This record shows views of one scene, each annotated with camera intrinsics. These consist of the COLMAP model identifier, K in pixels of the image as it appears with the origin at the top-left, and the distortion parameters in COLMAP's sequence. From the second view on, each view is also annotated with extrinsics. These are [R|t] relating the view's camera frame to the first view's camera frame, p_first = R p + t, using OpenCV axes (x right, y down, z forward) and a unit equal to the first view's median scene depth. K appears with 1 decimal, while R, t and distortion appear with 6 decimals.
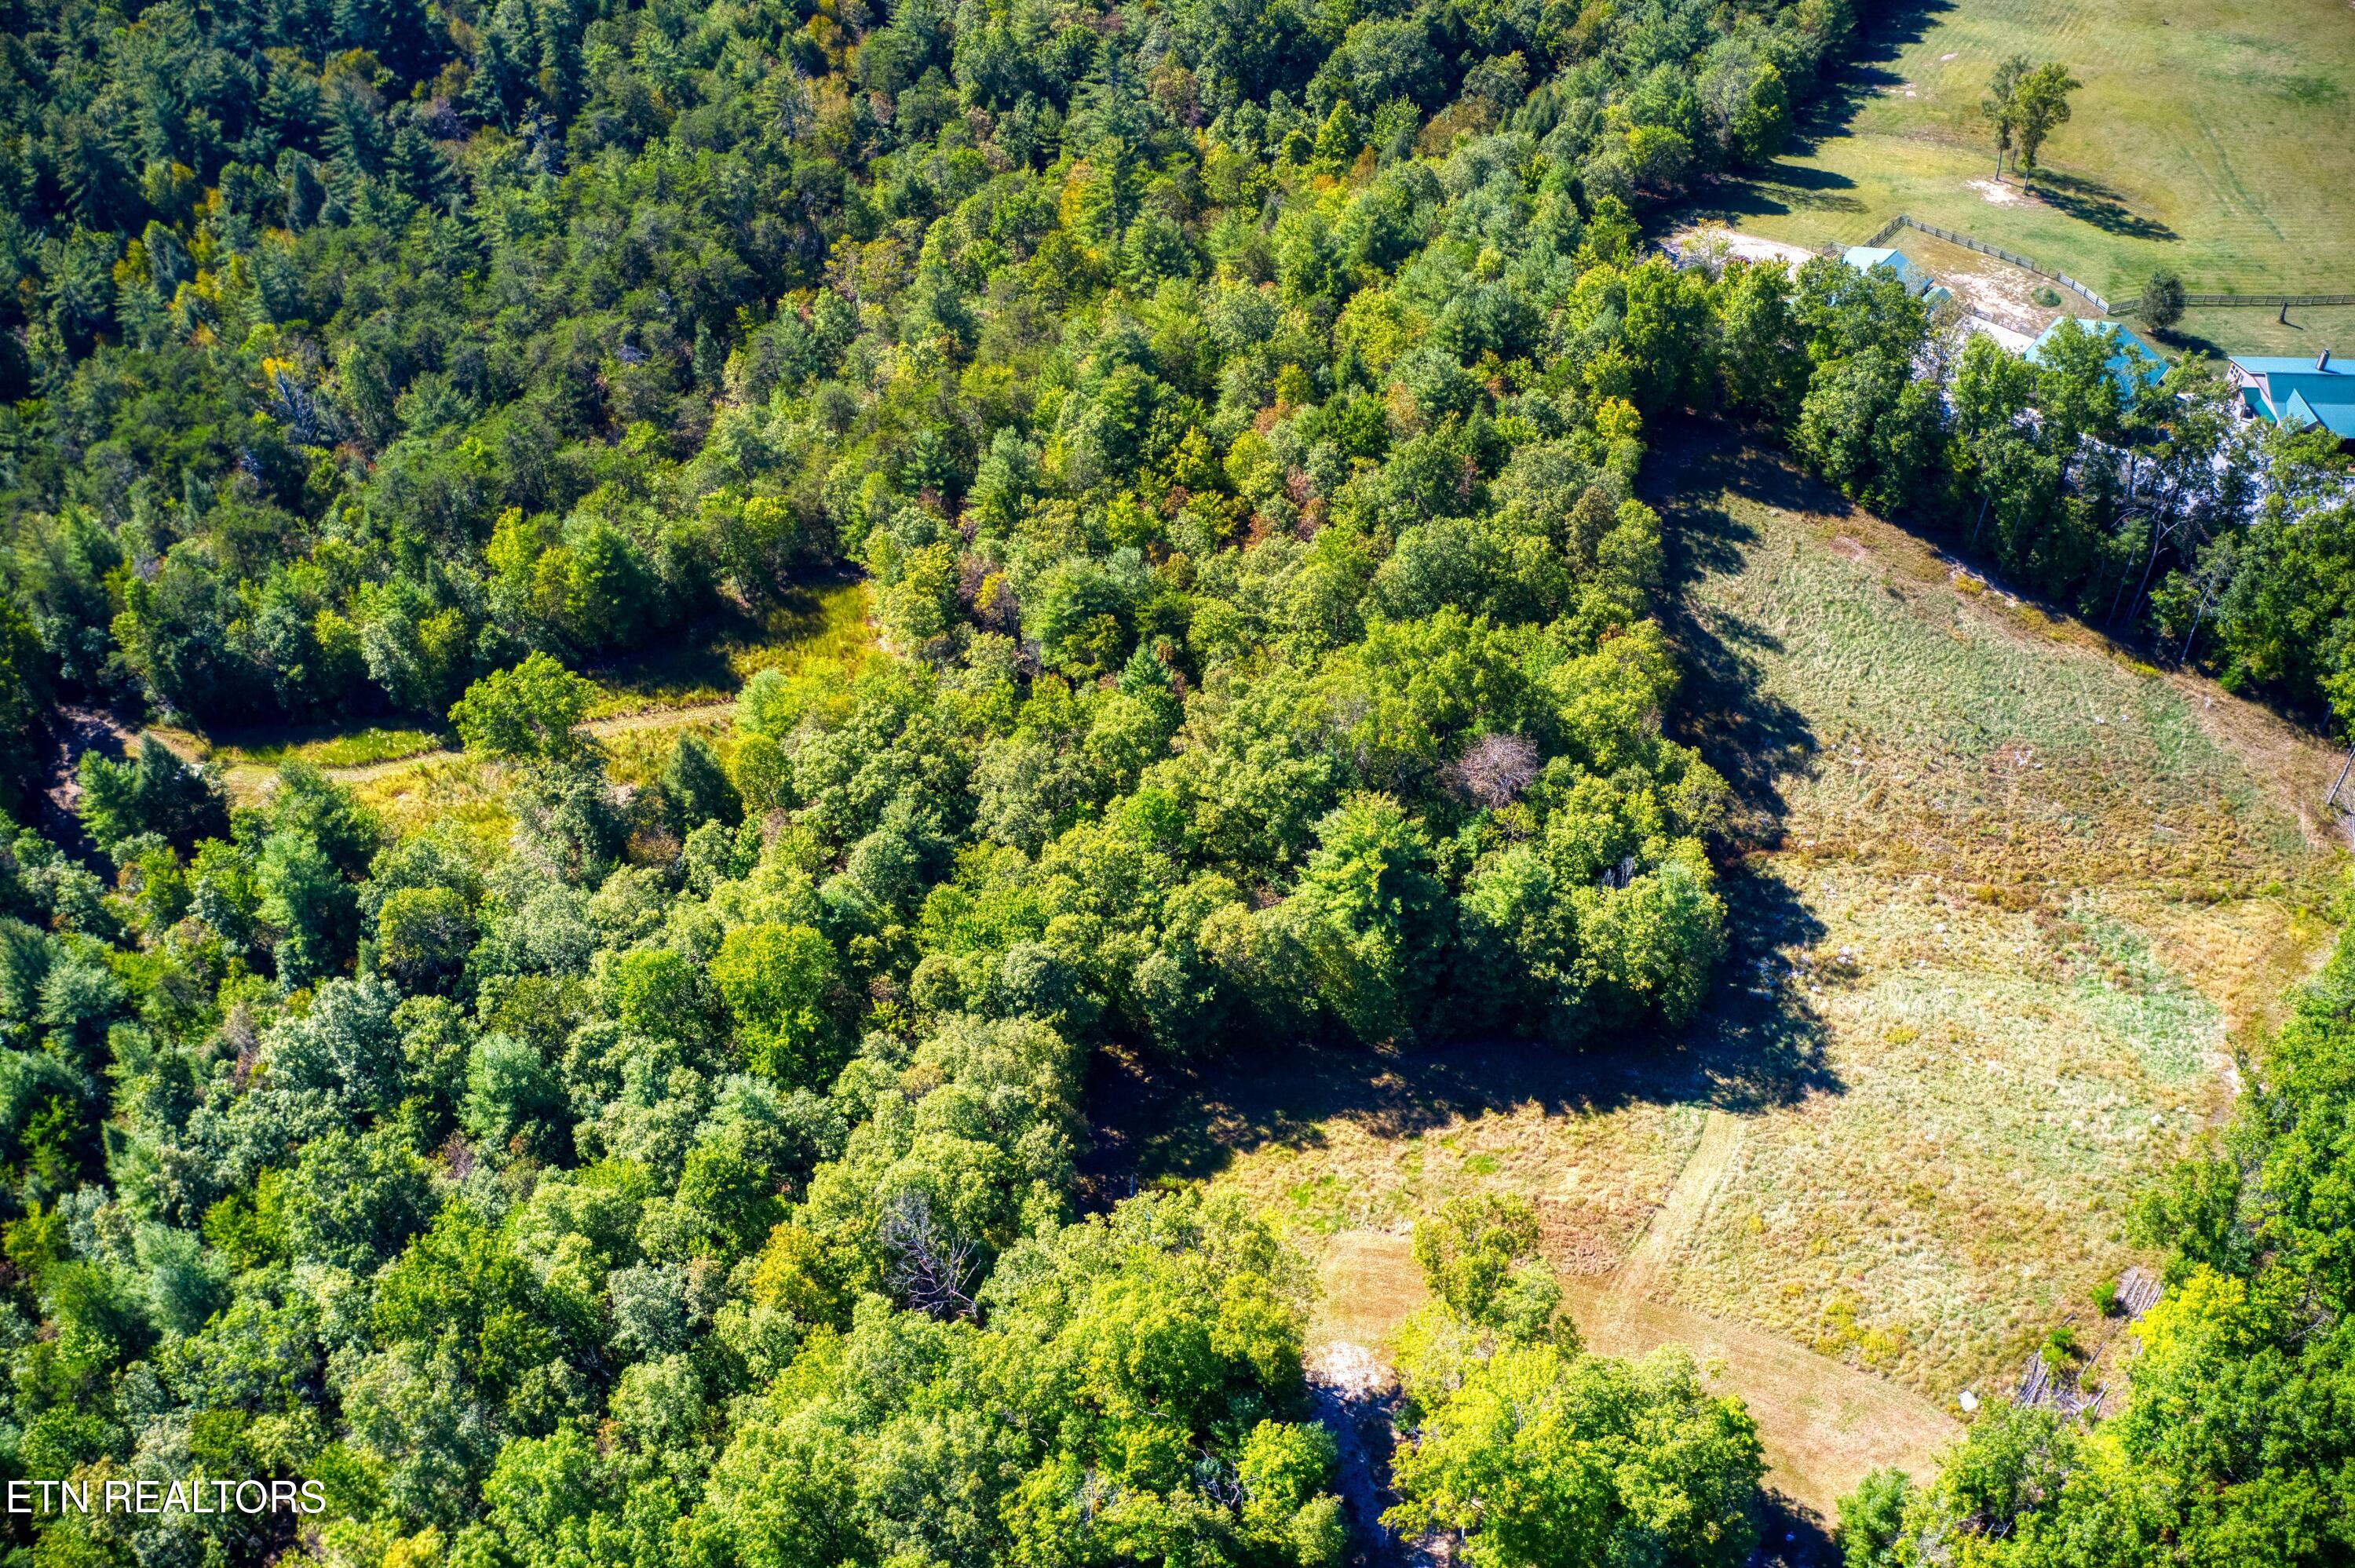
lens RADIAL K [[1851.2, 0, 1183.5], [0, 1851.2, 752.5], [0, 0, 1]] dist [-0.186834, 0.014445]
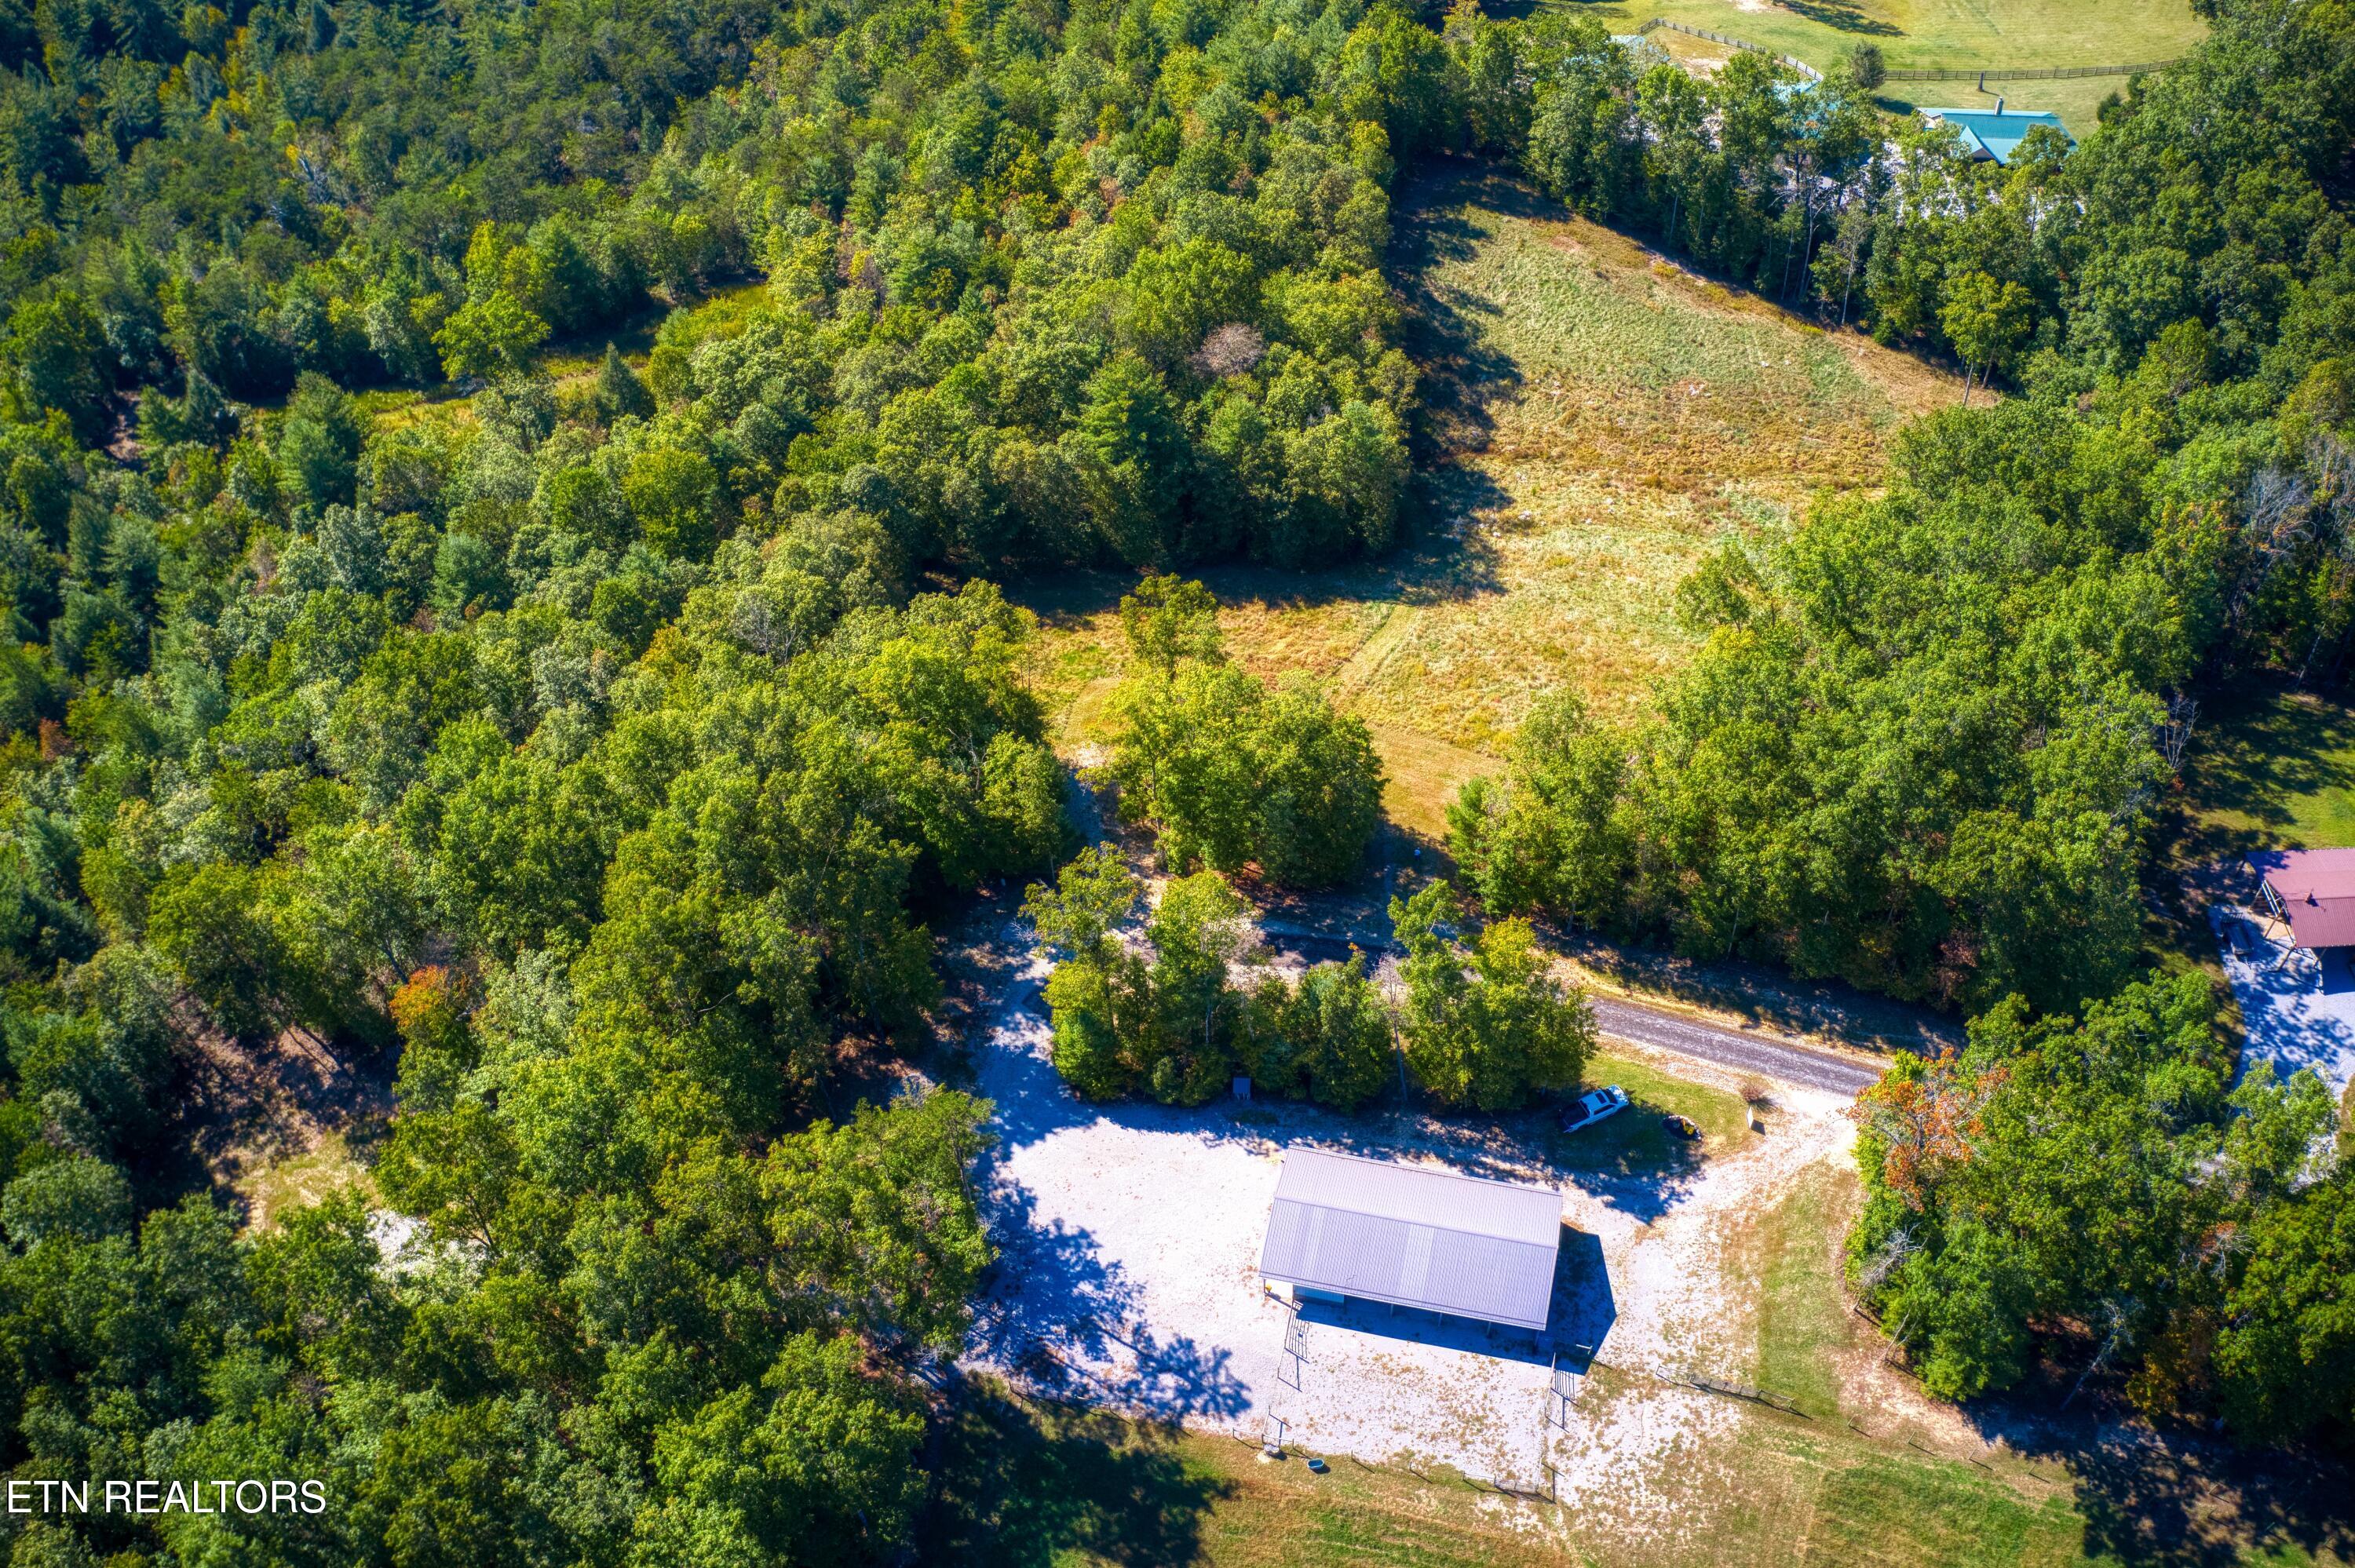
lens RADIAL K [[1851.2, 0, 1183.5], [0, 1851.2, 752.5], [0, 0, 1]] dist [-0.186834, 0.014445]
pose [[0.999987, -0.004582, 0.002148, 0.113218], [0.004580, 0.999989, 0.001204, 0.246669], [-0.002154, -0.001195, 0.999997, -0.245973]]
